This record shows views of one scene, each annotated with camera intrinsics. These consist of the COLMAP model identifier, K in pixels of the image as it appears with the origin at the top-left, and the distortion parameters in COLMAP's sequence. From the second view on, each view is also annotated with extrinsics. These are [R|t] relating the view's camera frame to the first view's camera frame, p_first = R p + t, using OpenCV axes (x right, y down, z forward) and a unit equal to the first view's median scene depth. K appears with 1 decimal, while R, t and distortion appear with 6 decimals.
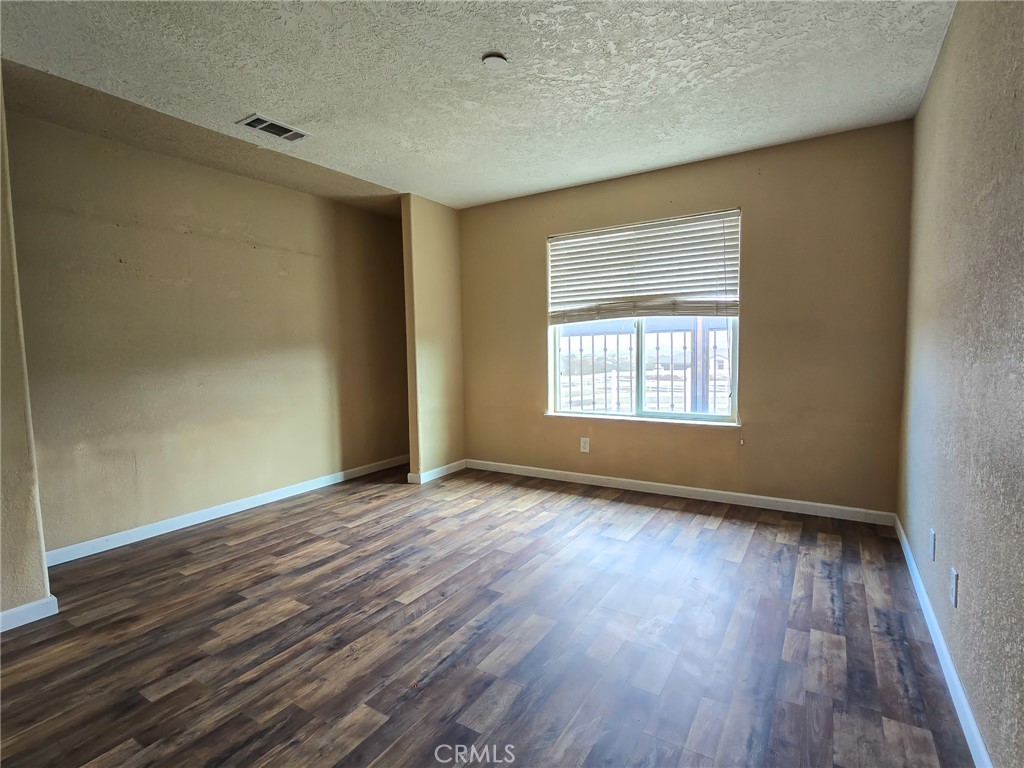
lens RADIAL K [[502.1, 0, 512.0], [0, 502.1, 384.0], [0, 0, 1]] dist [-0.000043, -0.000419]
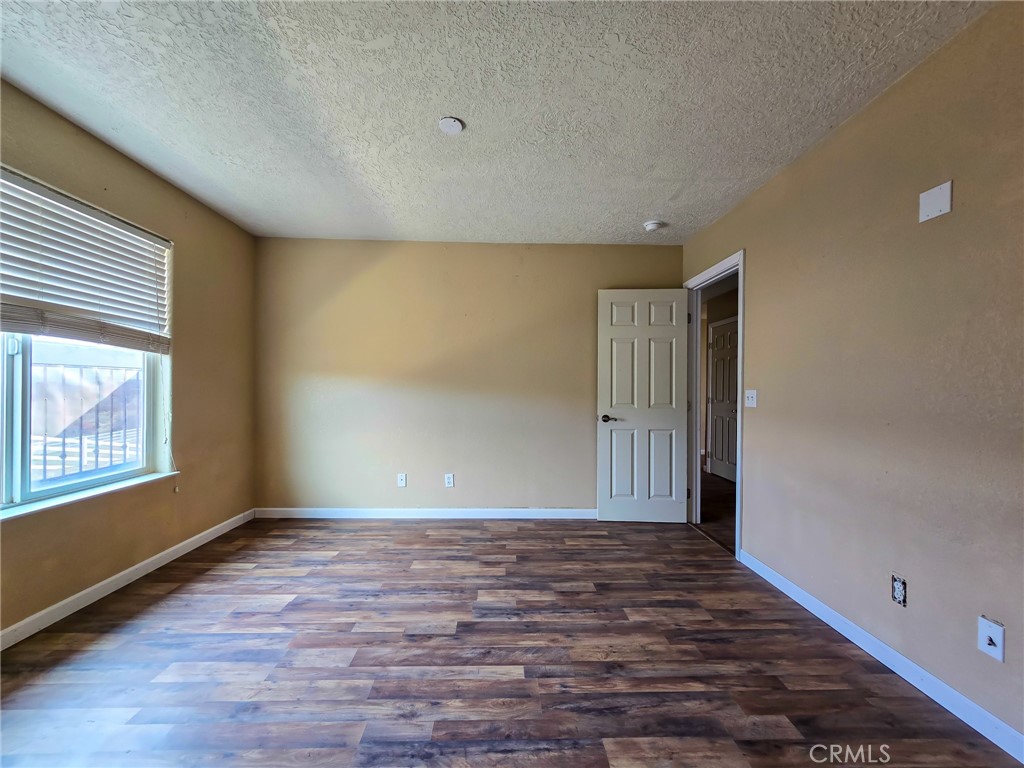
lens RADIAL K [[420.8, 0, 512.0], [0, 420.8, 384.0], [0, 0, 1]] dist [-0.000127, -0.000104]
pose [[-0.554358, 0.021437, 0.832002, -0.913464], [0.062320, 0.997931, 0.015812, -0.089475], [-0.829942, 0.060616, -0.554547, 1.527857]]
